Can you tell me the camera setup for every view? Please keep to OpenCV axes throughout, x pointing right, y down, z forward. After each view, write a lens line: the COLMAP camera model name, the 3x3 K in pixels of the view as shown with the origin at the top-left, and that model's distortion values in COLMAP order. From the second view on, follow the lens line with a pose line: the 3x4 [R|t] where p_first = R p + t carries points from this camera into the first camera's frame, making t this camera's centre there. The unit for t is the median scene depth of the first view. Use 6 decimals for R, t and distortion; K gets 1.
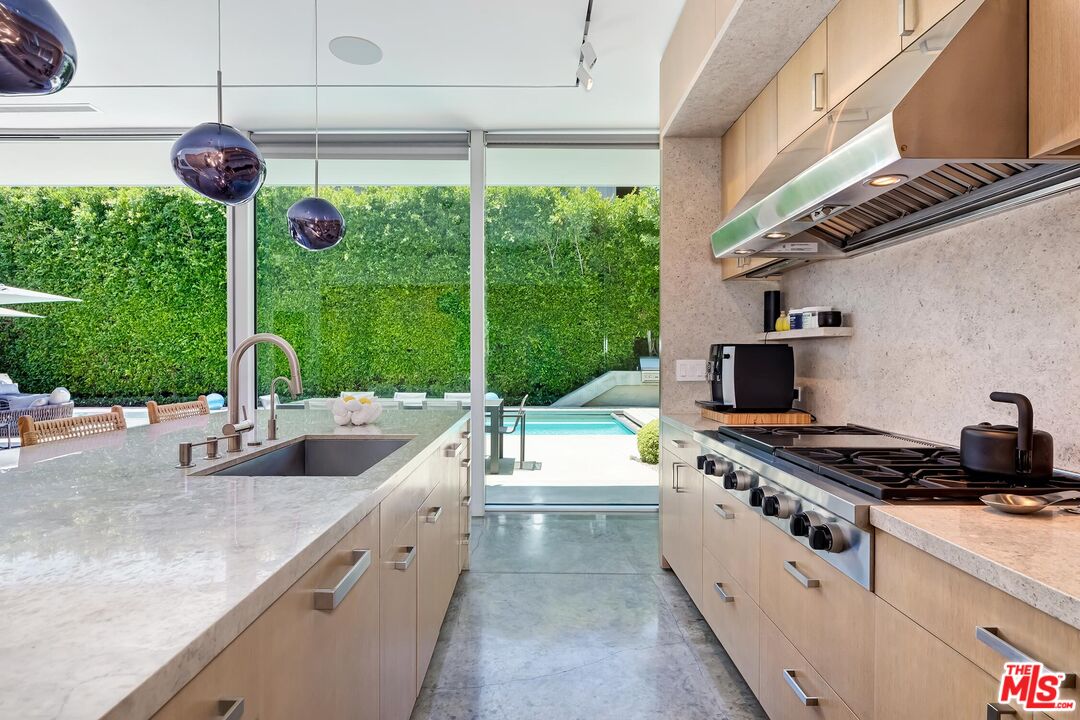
lens RADIAL K [[550.8, 0, 539.6], [0, 550.8, 355.4], [0, 0, 1]] dist [-0.003987, -0.000409]
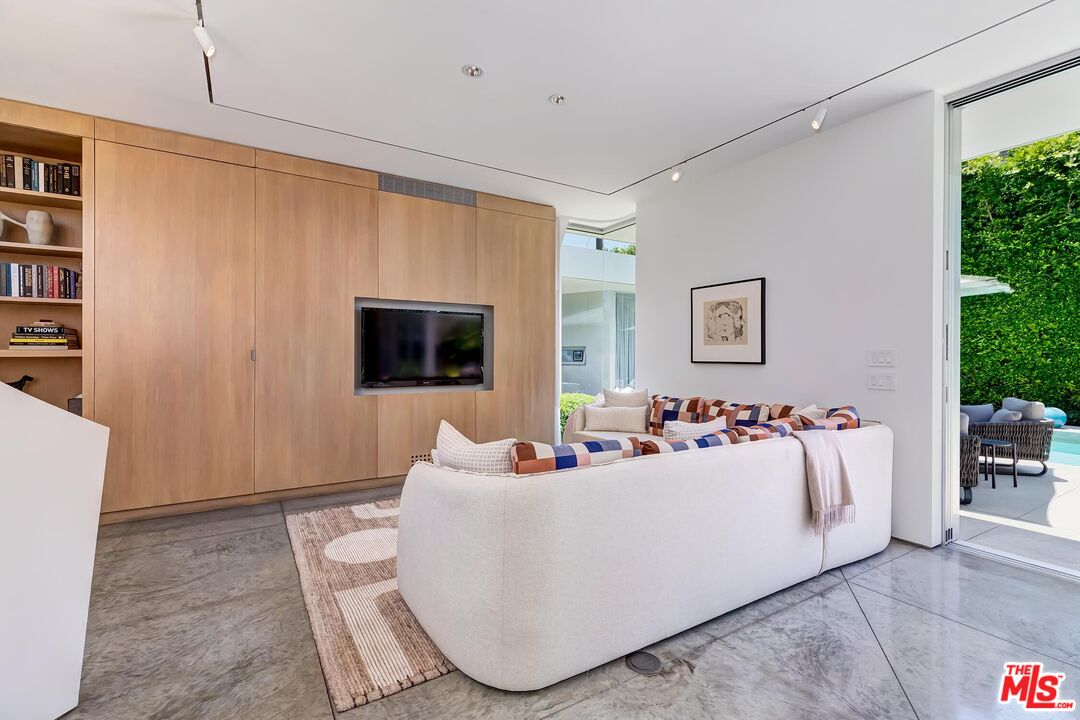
lens RADIAL K [[482.5, 0, 534.2], [0, 482.5, 355.5], [0, 0, 1]] dist [0.001208, 0.000335]
pose [[0.507501, 0.004315, -0.861641, -0.352252], [-0.005607, 0.999983, 0.001705, -0.000761], [0.861633, 0.003966, 0.507516, 0.016210]]
